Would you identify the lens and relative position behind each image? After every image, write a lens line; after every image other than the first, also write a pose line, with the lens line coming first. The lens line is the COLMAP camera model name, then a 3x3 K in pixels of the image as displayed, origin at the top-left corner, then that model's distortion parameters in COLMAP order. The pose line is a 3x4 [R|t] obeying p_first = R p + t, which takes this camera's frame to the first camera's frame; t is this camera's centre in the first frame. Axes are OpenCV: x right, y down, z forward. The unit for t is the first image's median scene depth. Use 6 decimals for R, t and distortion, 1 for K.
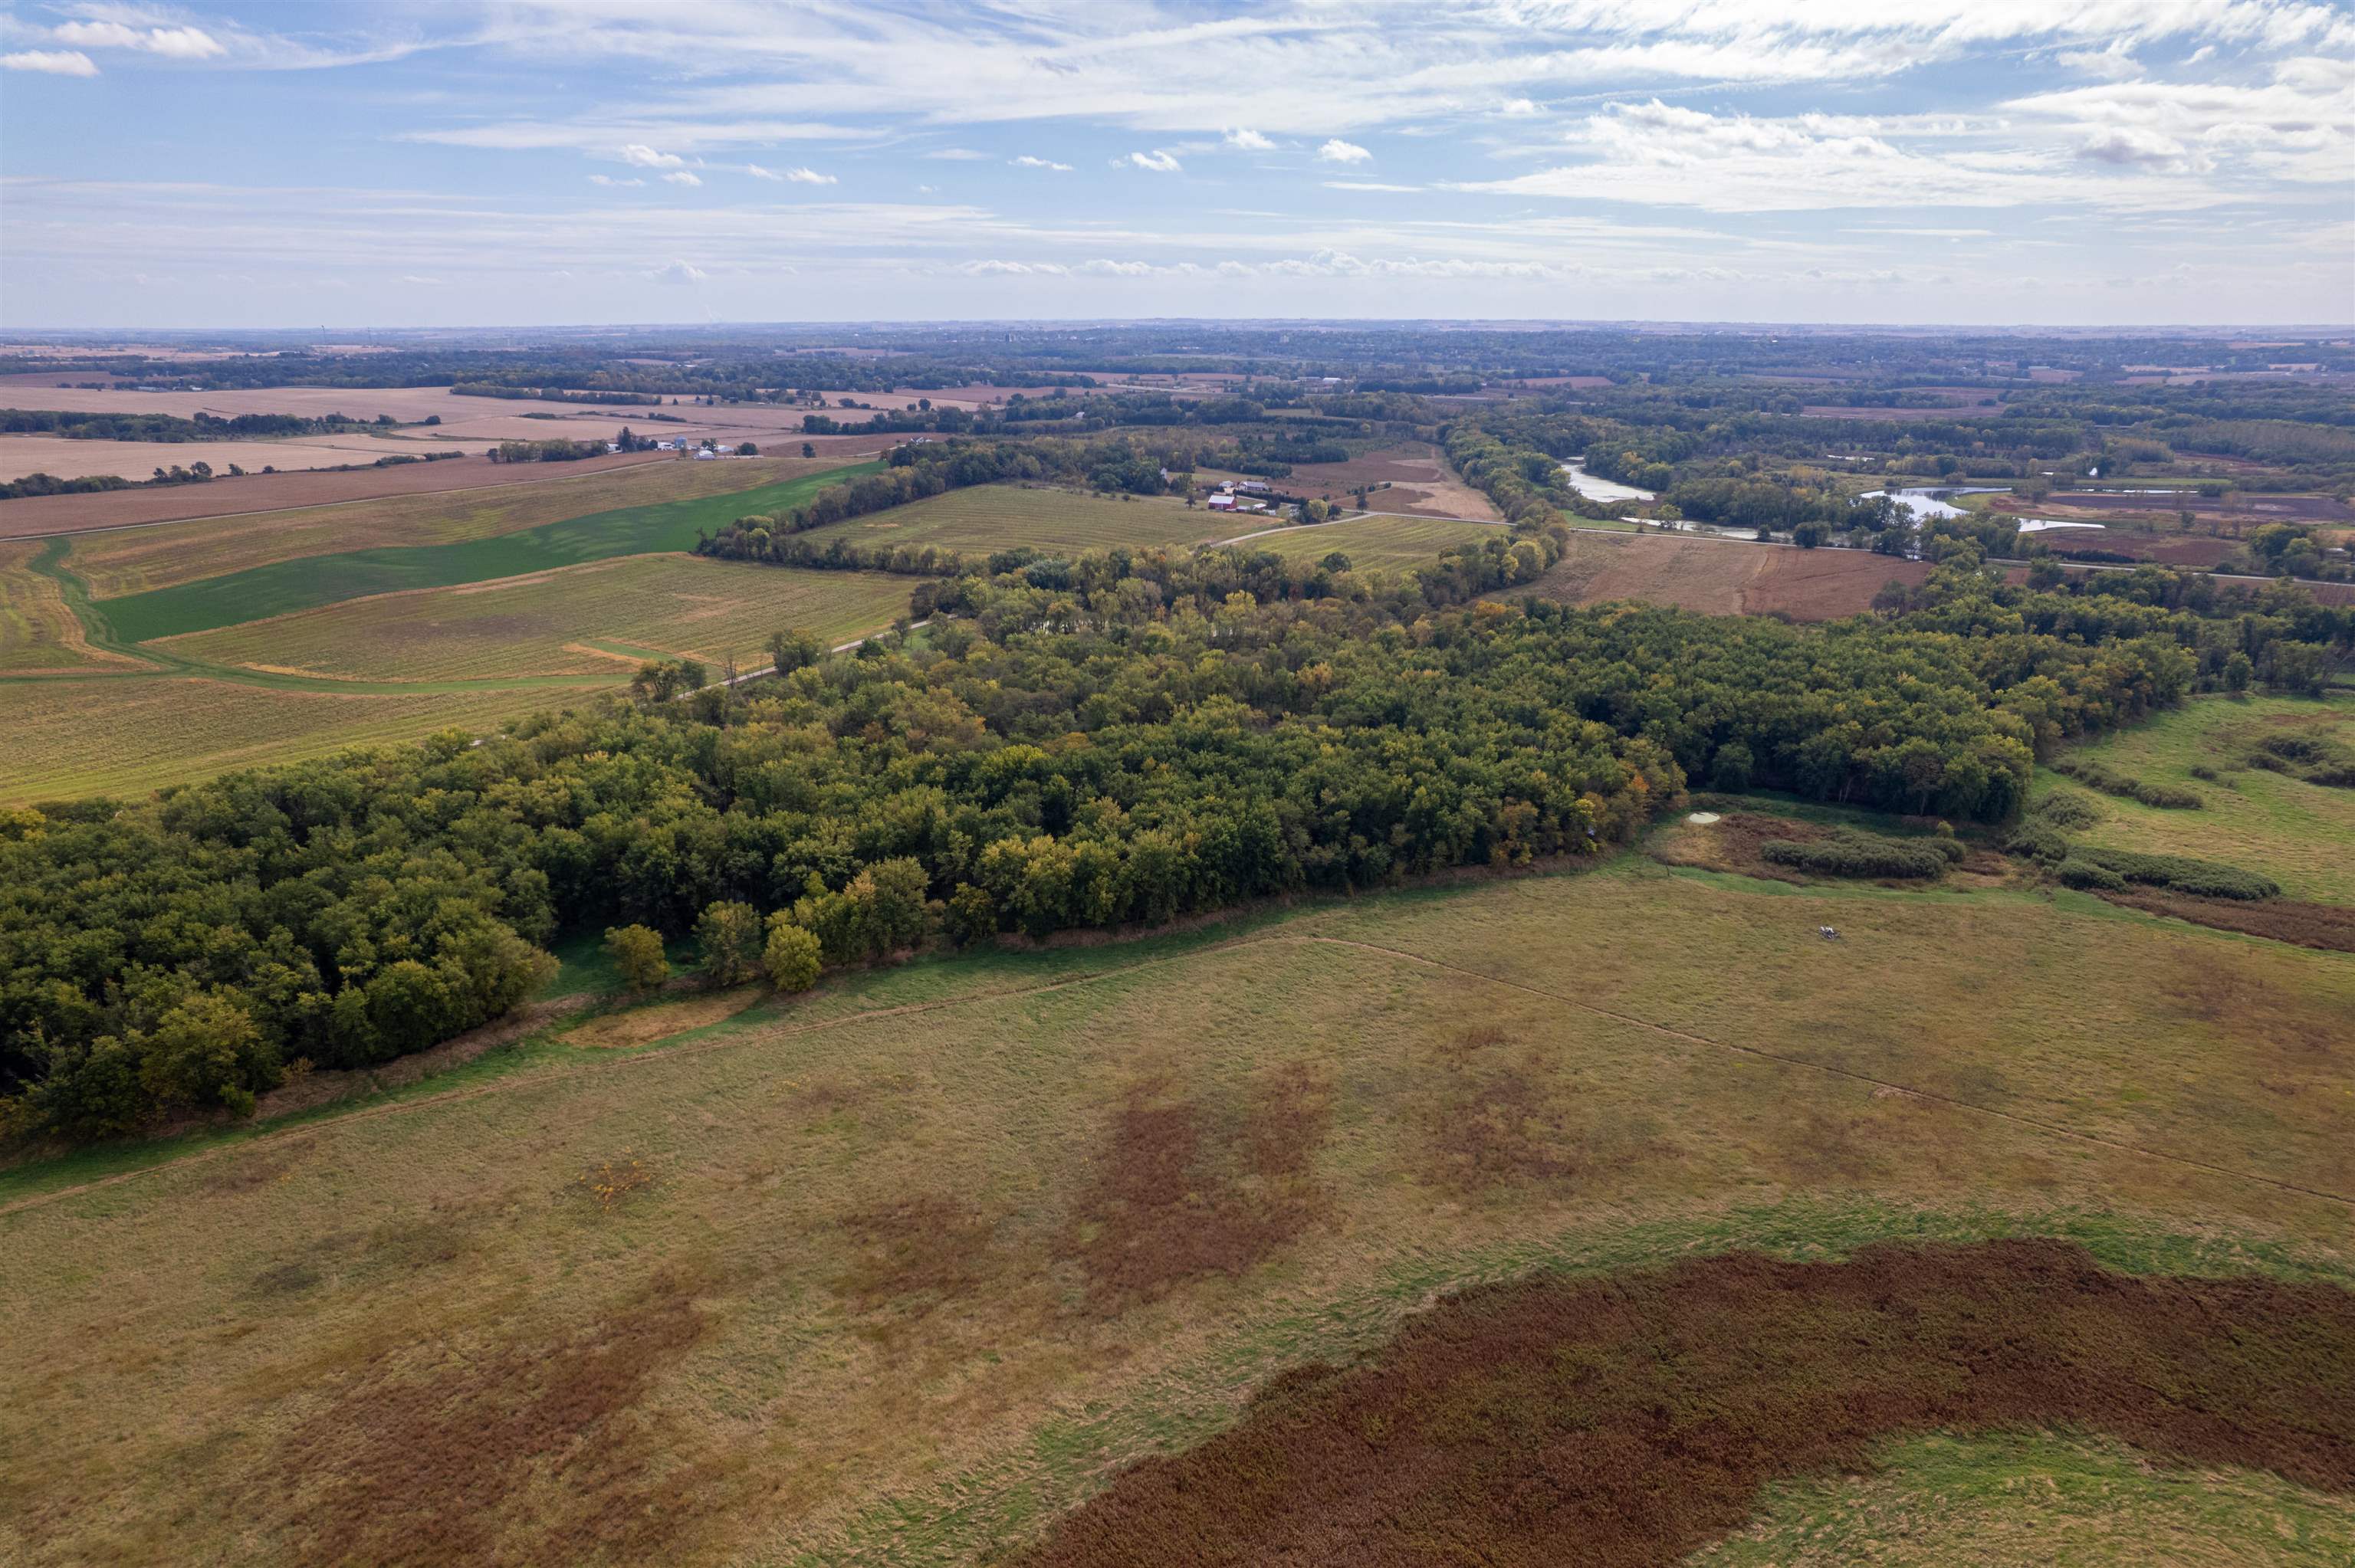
lens RADIAL K [[1508.0, 0, 1189.5], [0, 1508.0, 800.6], [0, 0, 1]] dist [-0.078229, 0.072445]
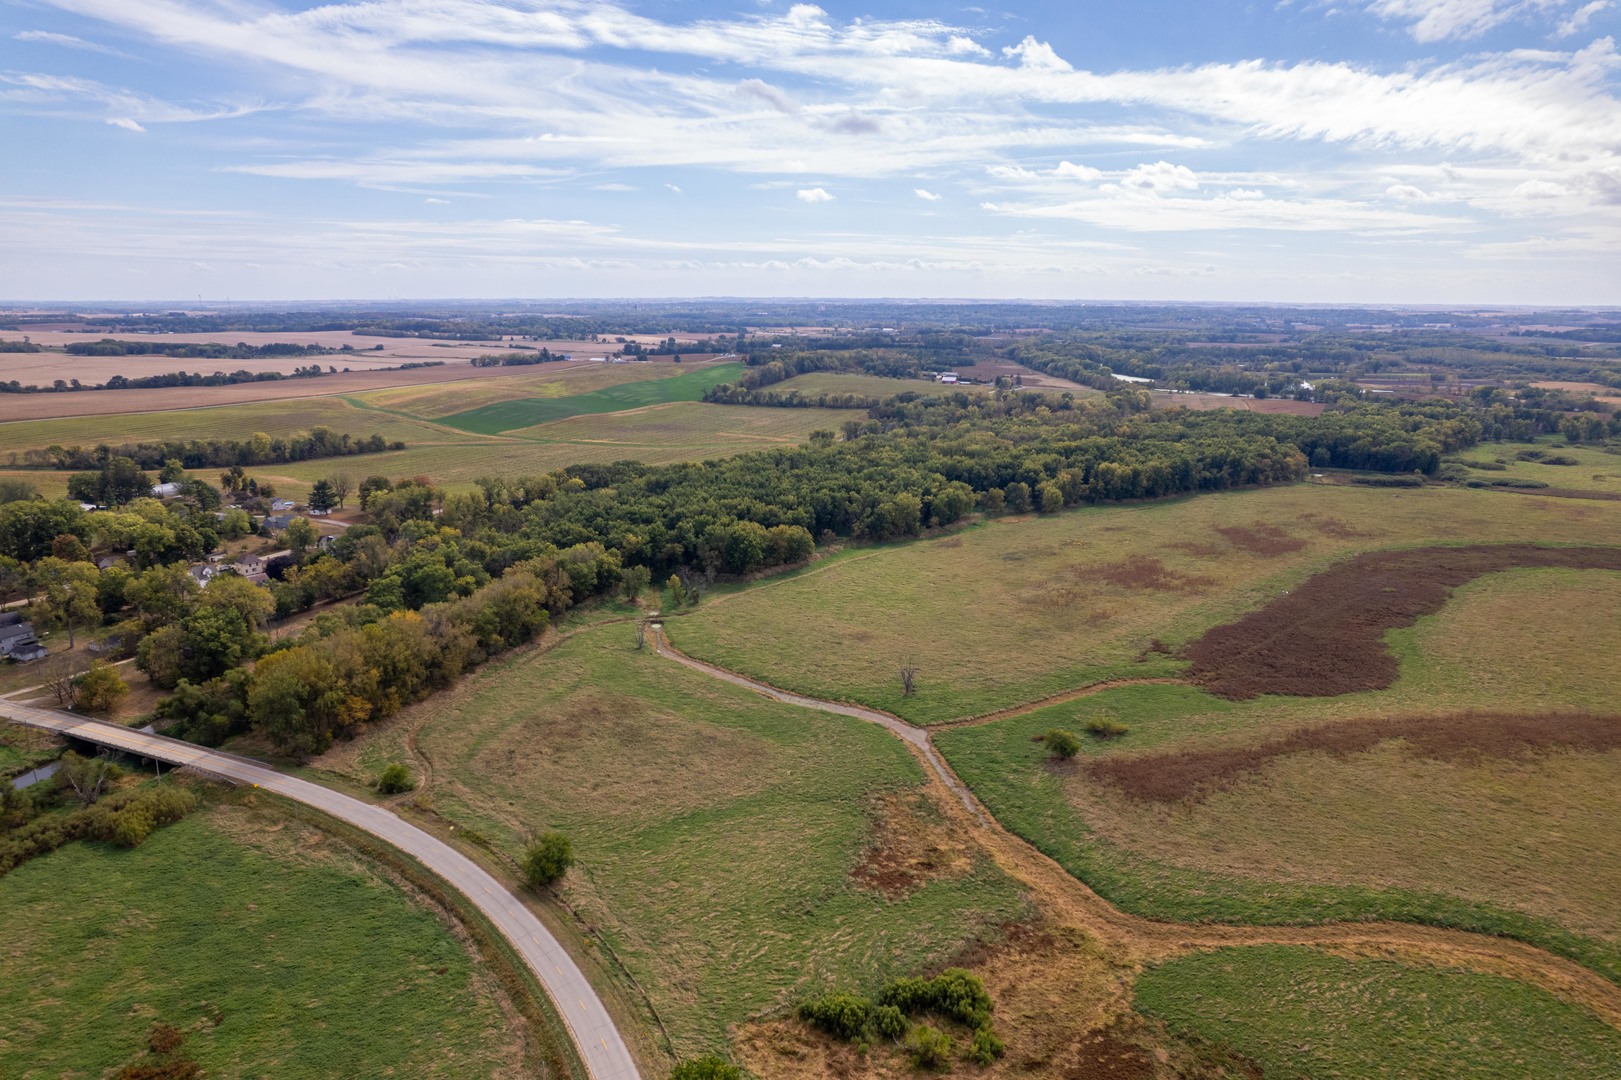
lens RADIAL K [[1038.2, 0, 818.8], [0, 1038.2, 551.4], [0, 0, 1]] dist [-0.078229, 0.072445]
pose [[0.995240, -0.019331, 0.095514, -0.228727], [0.026041, 0.997241, -0.069512, 0.084194], [-0.093907, 0.071668, 0.992998, -0.208585]]
